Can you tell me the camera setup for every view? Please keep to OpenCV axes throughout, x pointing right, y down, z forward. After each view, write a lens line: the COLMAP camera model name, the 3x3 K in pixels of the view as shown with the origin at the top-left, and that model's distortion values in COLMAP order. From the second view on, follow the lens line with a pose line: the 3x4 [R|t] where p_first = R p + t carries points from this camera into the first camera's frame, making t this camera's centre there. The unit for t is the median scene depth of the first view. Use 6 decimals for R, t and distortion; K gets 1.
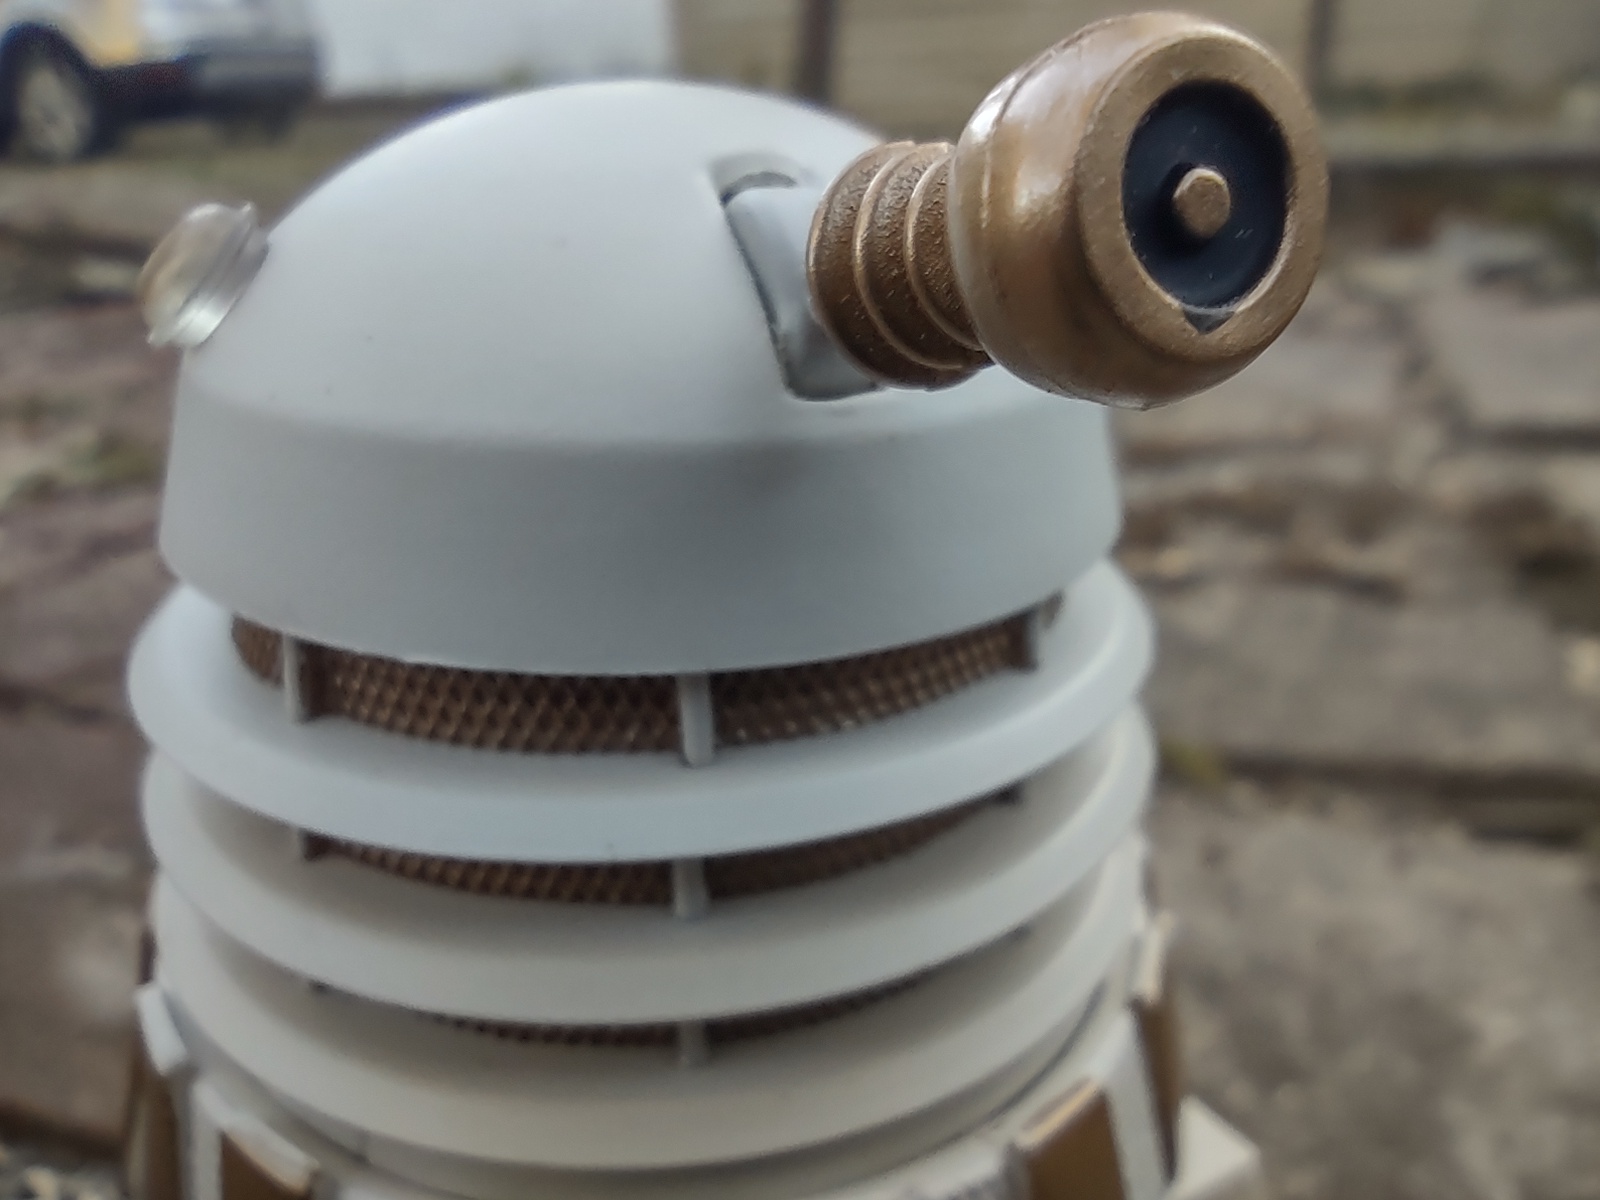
lens RADIAL K [[1187.8, 0, 800.6], [0, 1187.8, 593.4], [0, 0, 1]] dist [-0.000236, -0.010111]
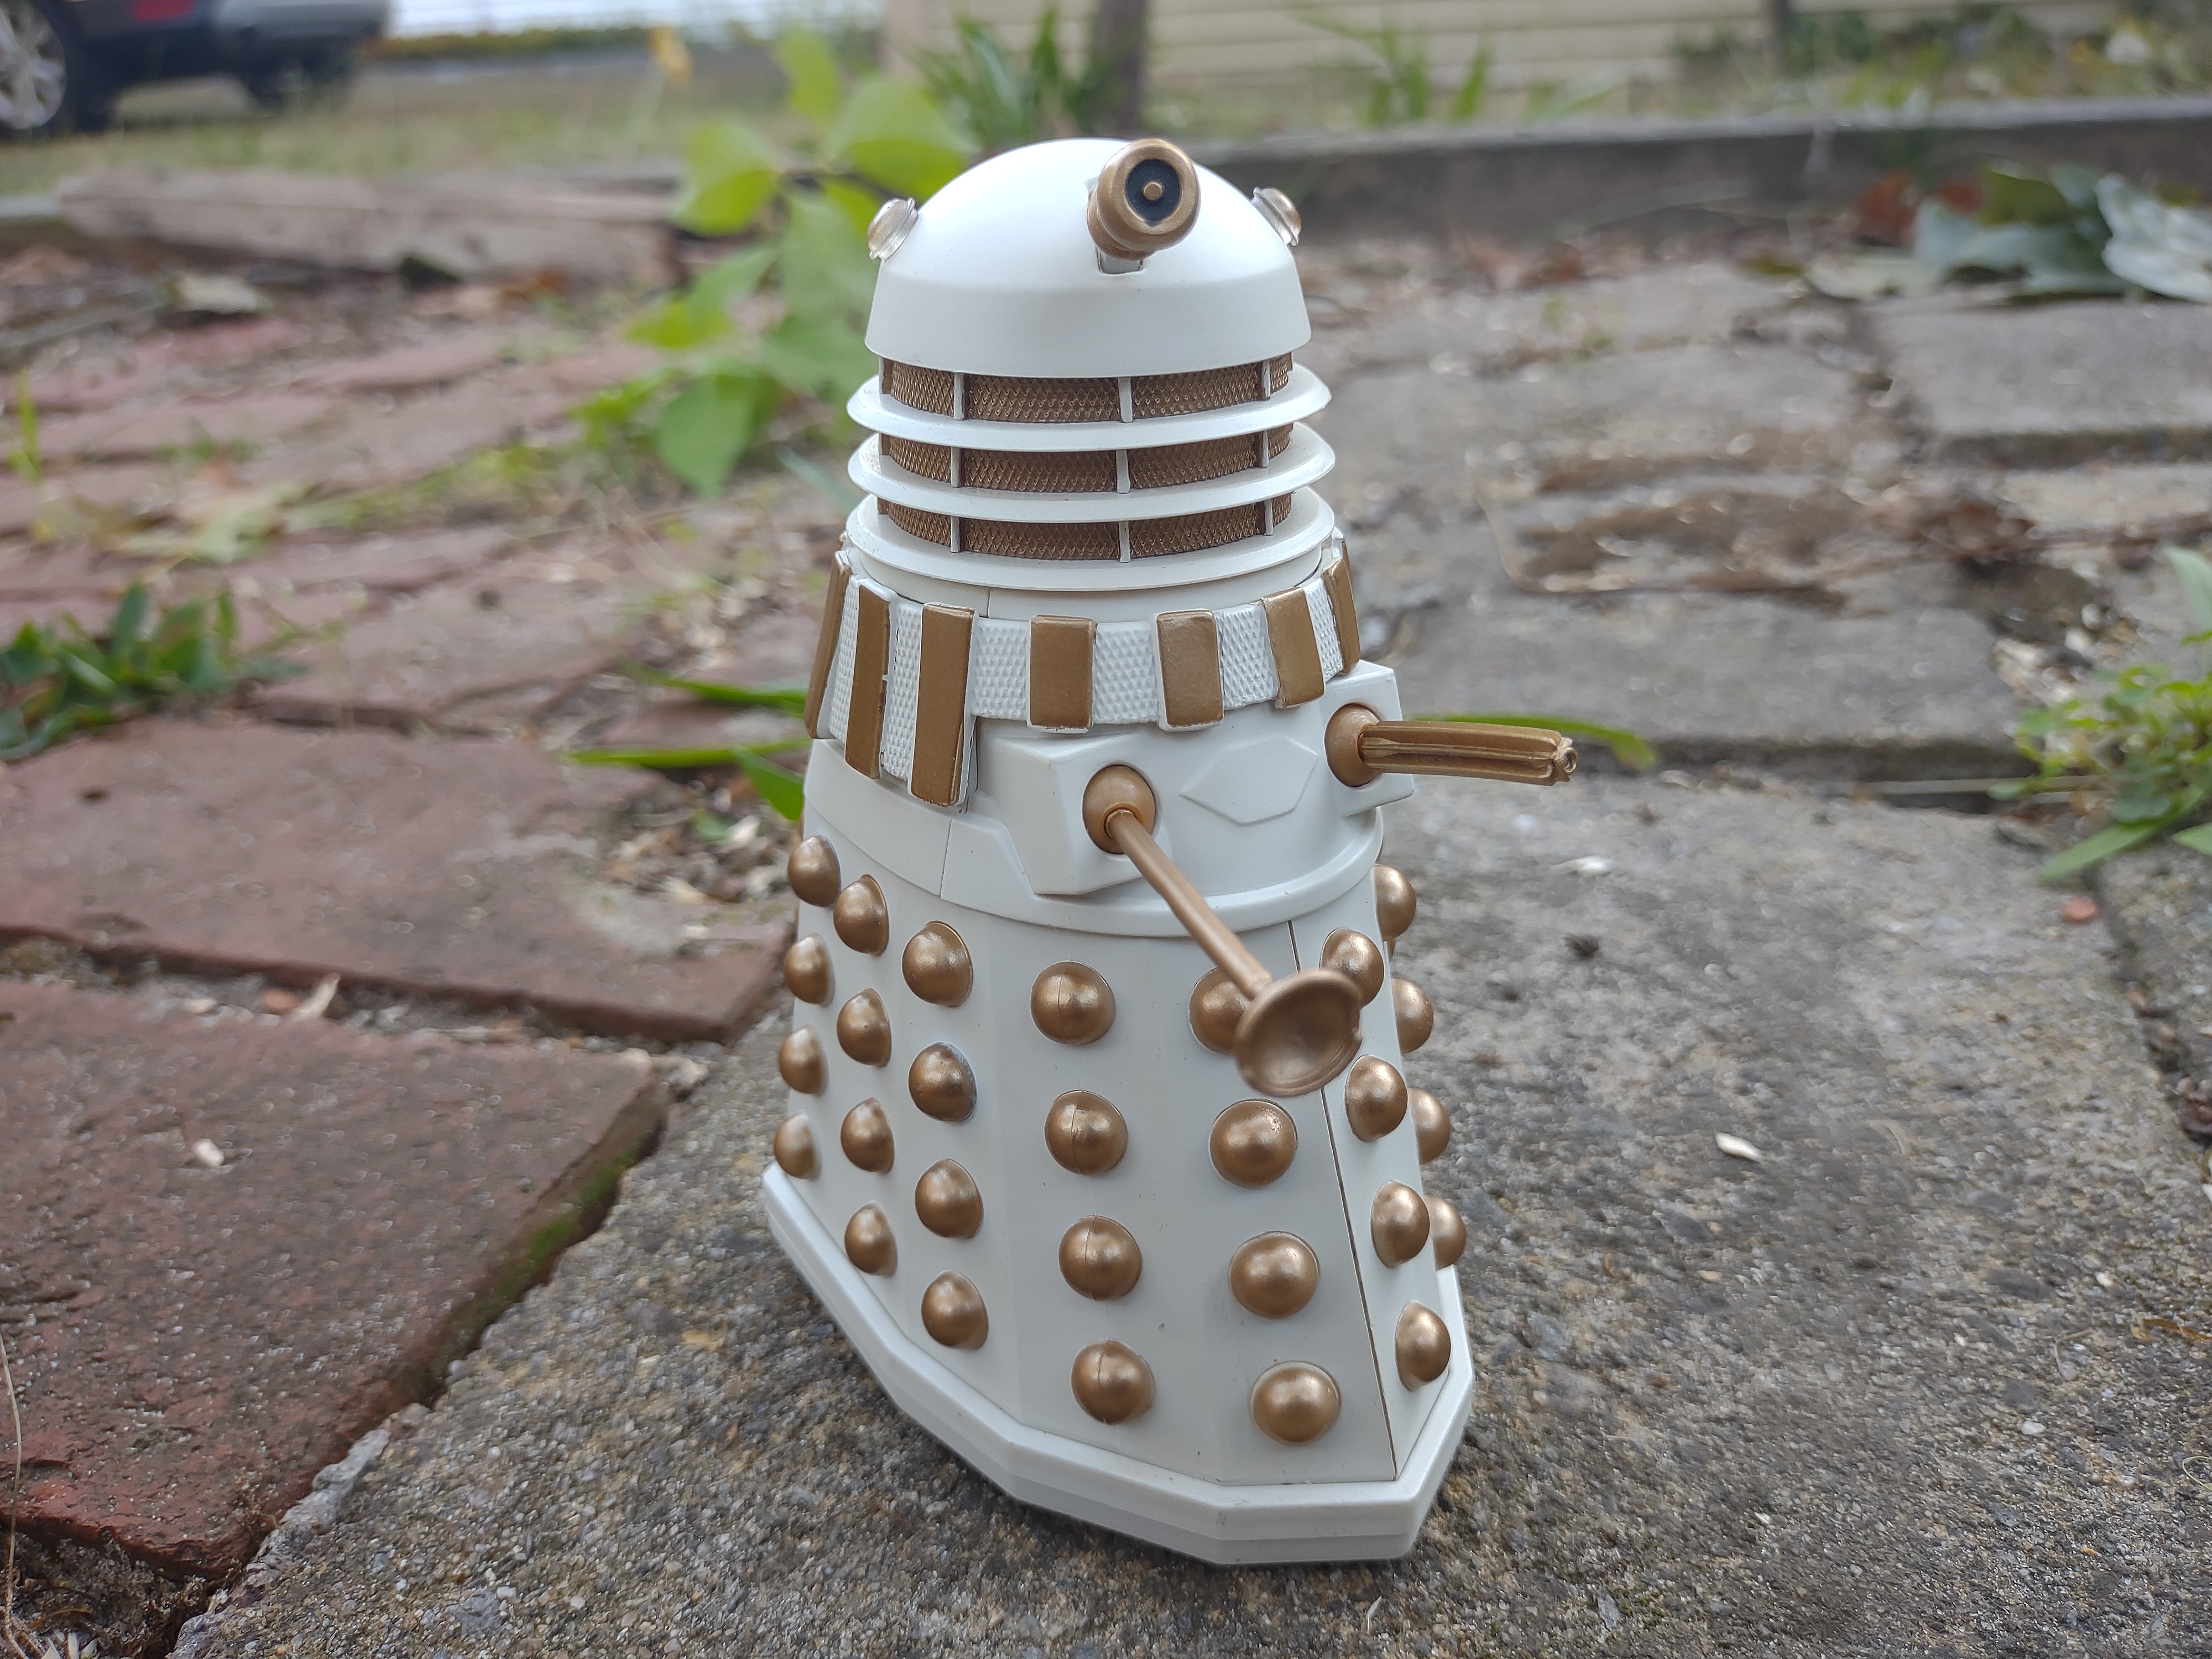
lens RADIAL K [[1746.1, 0, 1108.0], [0, 1746.1, 833.7], [0, 0, 1]] dist [-0.012864, -0.042802]
pose [[0.999302, -0.014017, 0.034615, -0.091279], [0.012670, 0.999166, 0.038825, 0.088412], [-0.035131, -0.038360, 0.998646, -0.264293]]
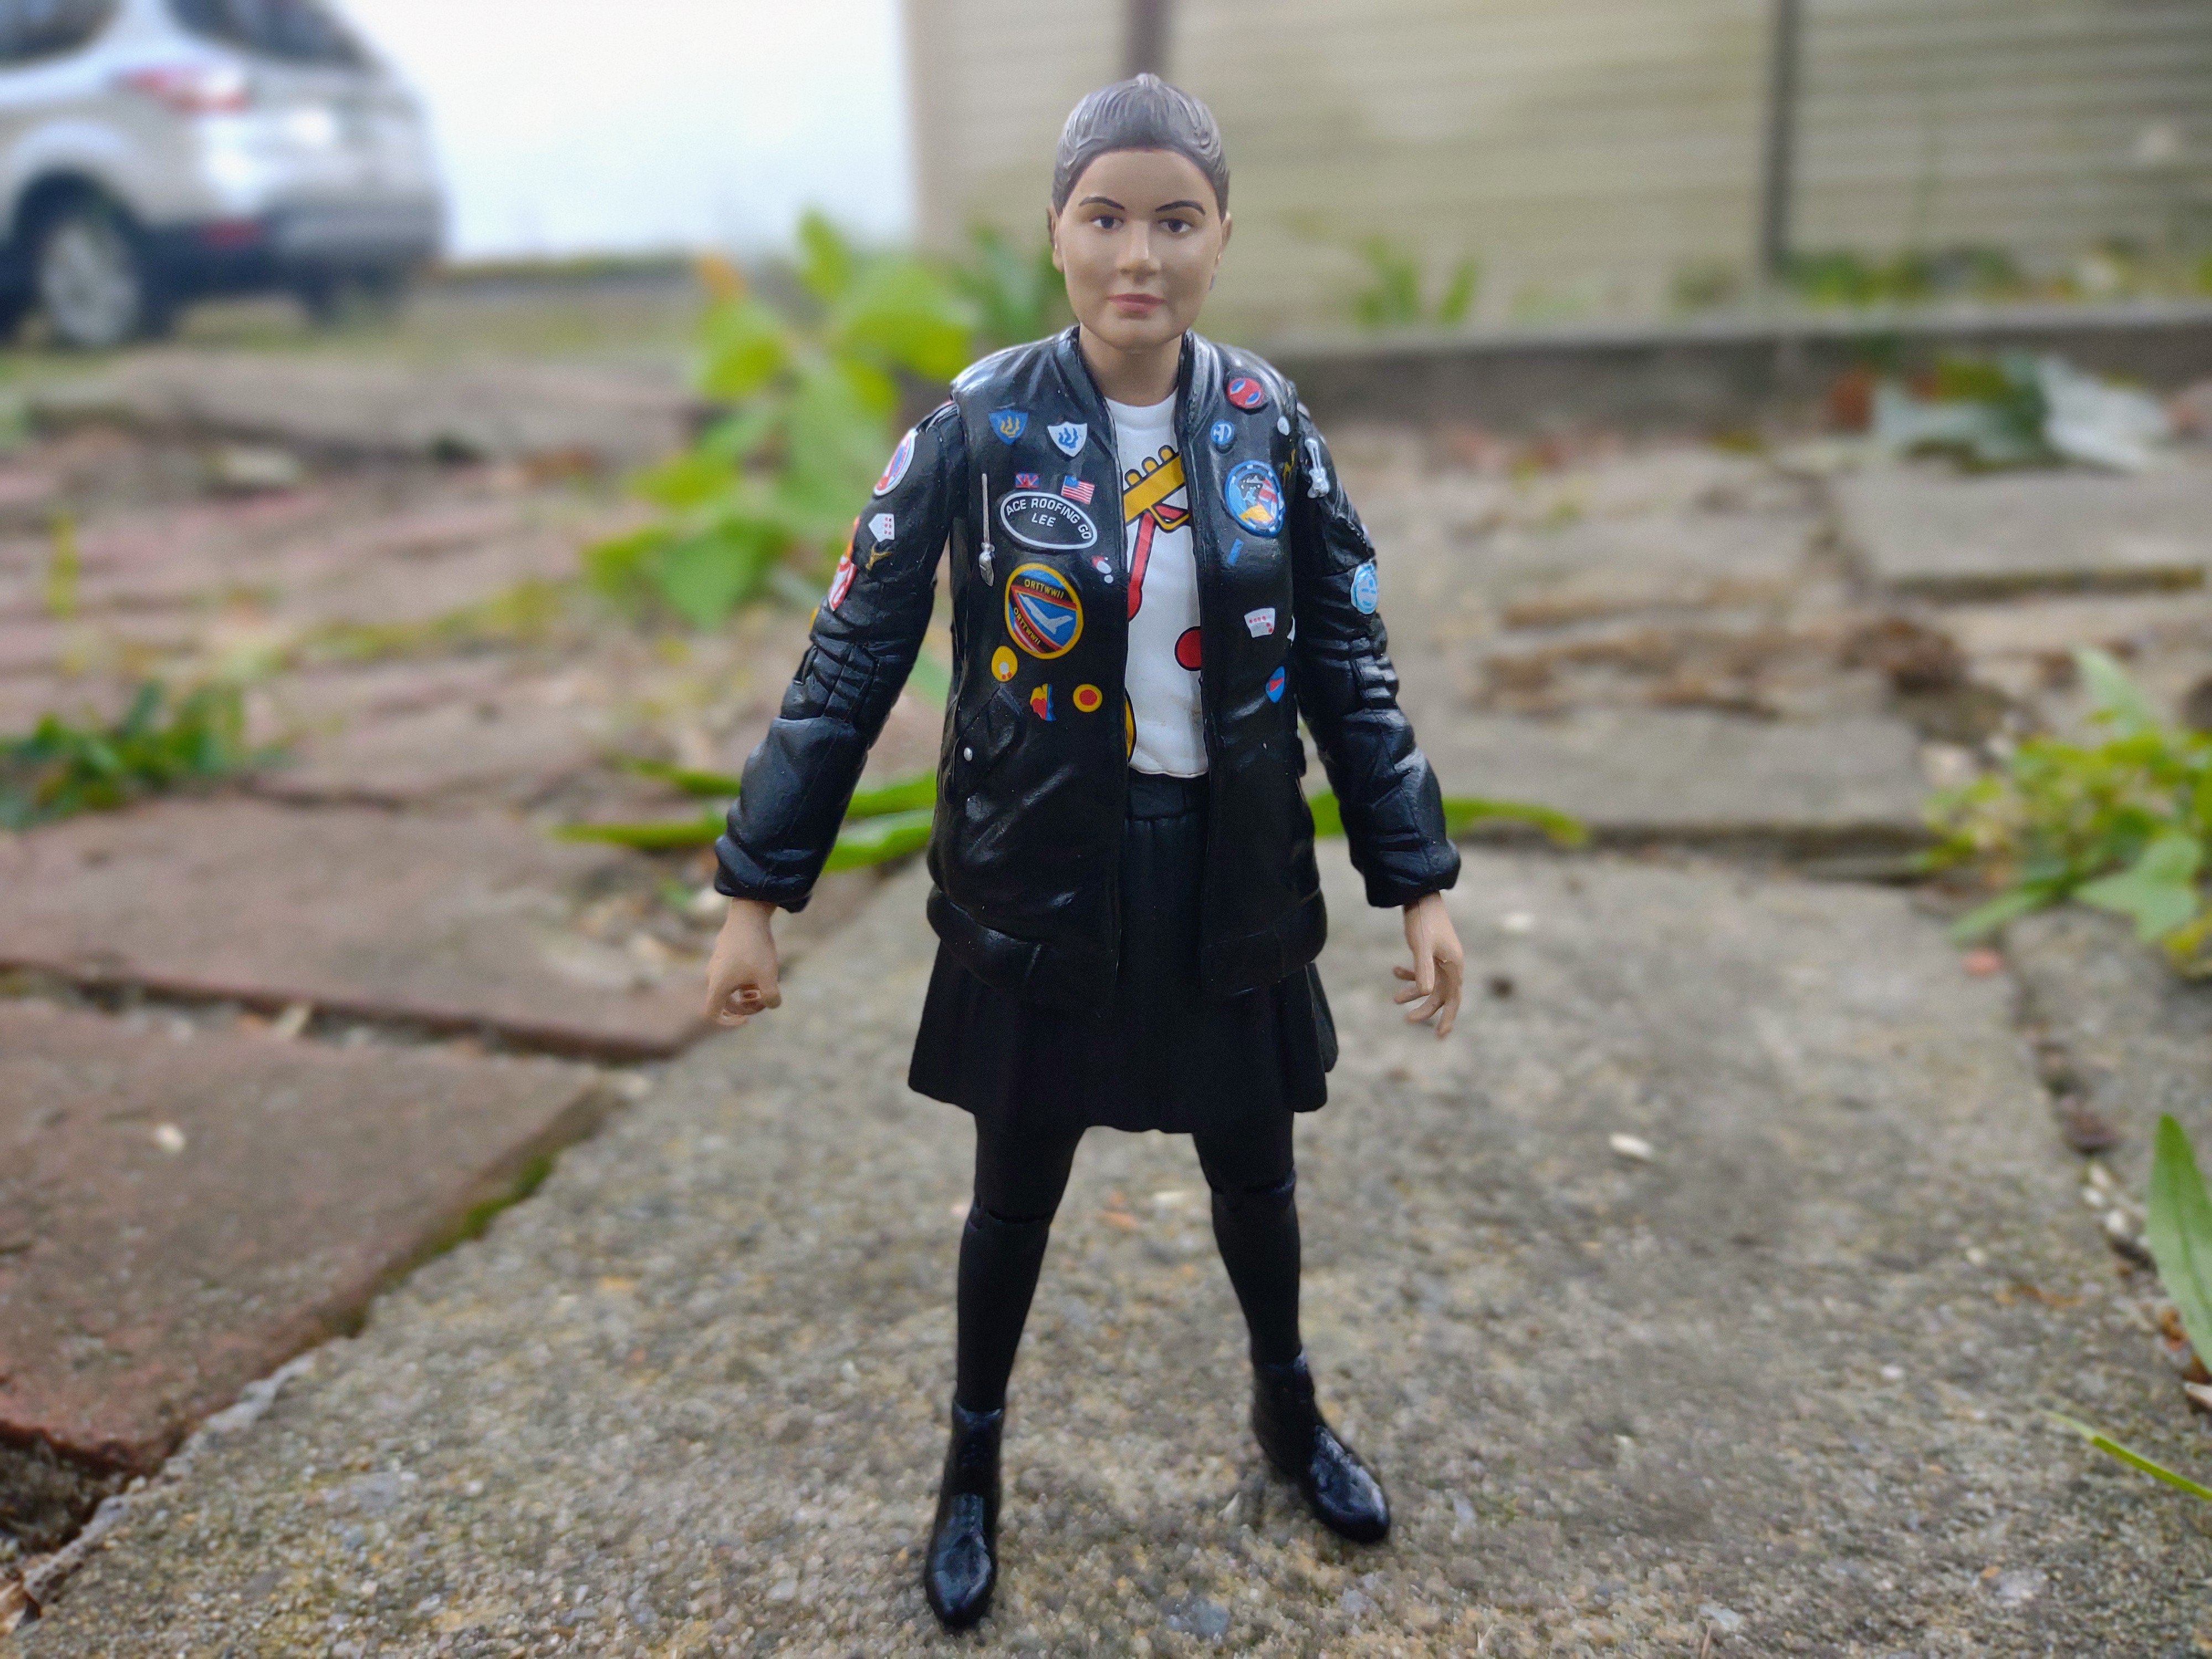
lens RADIAL K [[1759.6, 0, 1106.4], [0, 1759.6, 827.3], [0, 0, 1]] dist [-0.047509, -0.006256]
pose [[0.999673, 0.002605, 0.025427, -0.061102], [-0.000434, 0.996378, -0.085030, 0.156758], [-0.025557, 0.084991, 0.996054, -0.301458]]
